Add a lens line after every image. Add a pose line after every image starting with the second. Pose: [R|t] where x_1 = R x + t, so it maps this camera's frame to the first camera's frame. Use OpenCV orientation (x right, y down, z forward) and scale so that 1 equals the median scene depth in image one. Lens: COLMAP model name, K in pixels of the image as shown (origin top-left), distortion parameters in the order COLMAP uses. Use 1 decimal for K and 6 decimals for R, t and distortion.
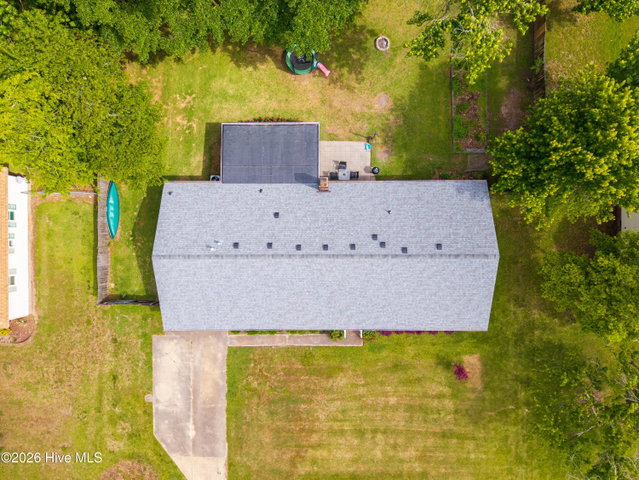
lens RADIAL K [[426.3, 0, 319.5], [0, 426.3, 240.0], [0, 0, 1]] dist [0.008337, -0.005977]
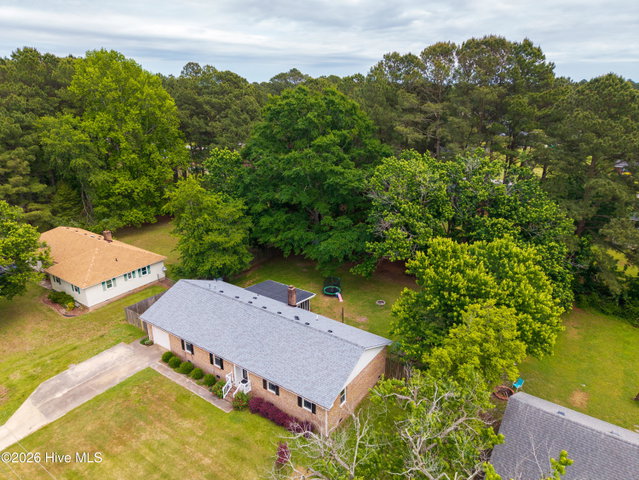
lens RADIAL K [[426.3, 0, 319.5], [0, 426.3, 240.0], [0, 0, 1]] dist [0.008337, -0.005977]
pose [[0.816293, 0.200296, -0.541801, 0.757648], [-0.577627, 0.277005, -0.767865, 0.797817], [-0.003719, 0.939761, 0.341813, 0.252582]]
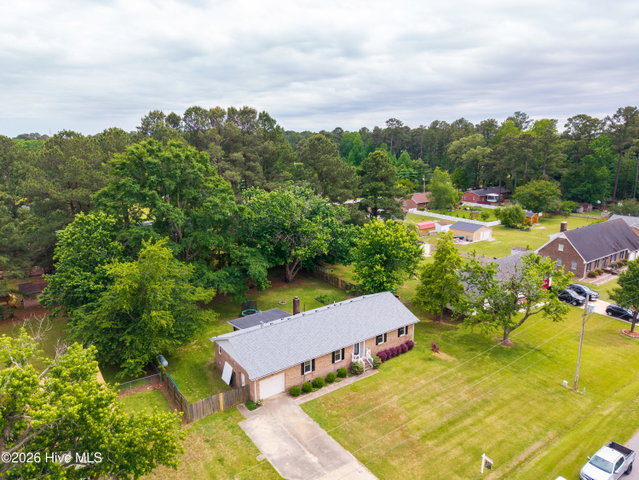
lens RADIAL K [[426.3, 0, 319.5], [0, 426.3, 240.0], [0, 0, 1]] dist [0.008337, -0.005977]
pose [[0.817343, -0.120303, 0.563451, -0.801549], [0.576086, 0.185383, -0.796089, 1.175422], [-0.008682, 0.975275, 0.220826, 0.265181]]
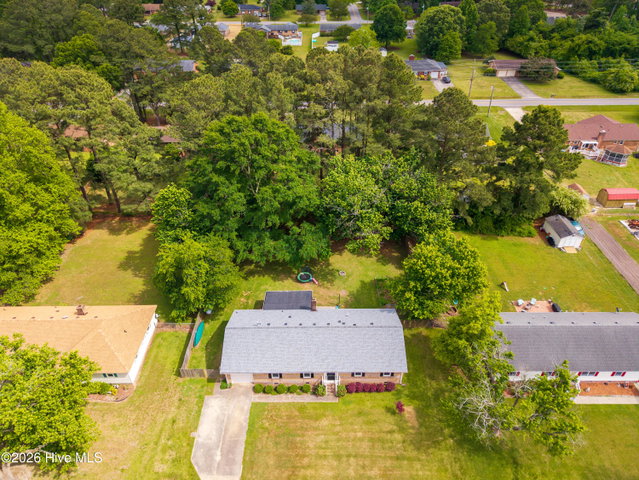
lens RADIAL K [[426.3, 0, 319.5], [0, 426.3, 240.0], [0, 0, 1]] dist [0.008337, -0.005977]
pose [[0.999992, 0.003866, -0.000557, 0.031721], [-0.002760, 0.598434, -0.801167, 1.149607], [-0.002764, 0.801163, 0.598440, -0.415320]]
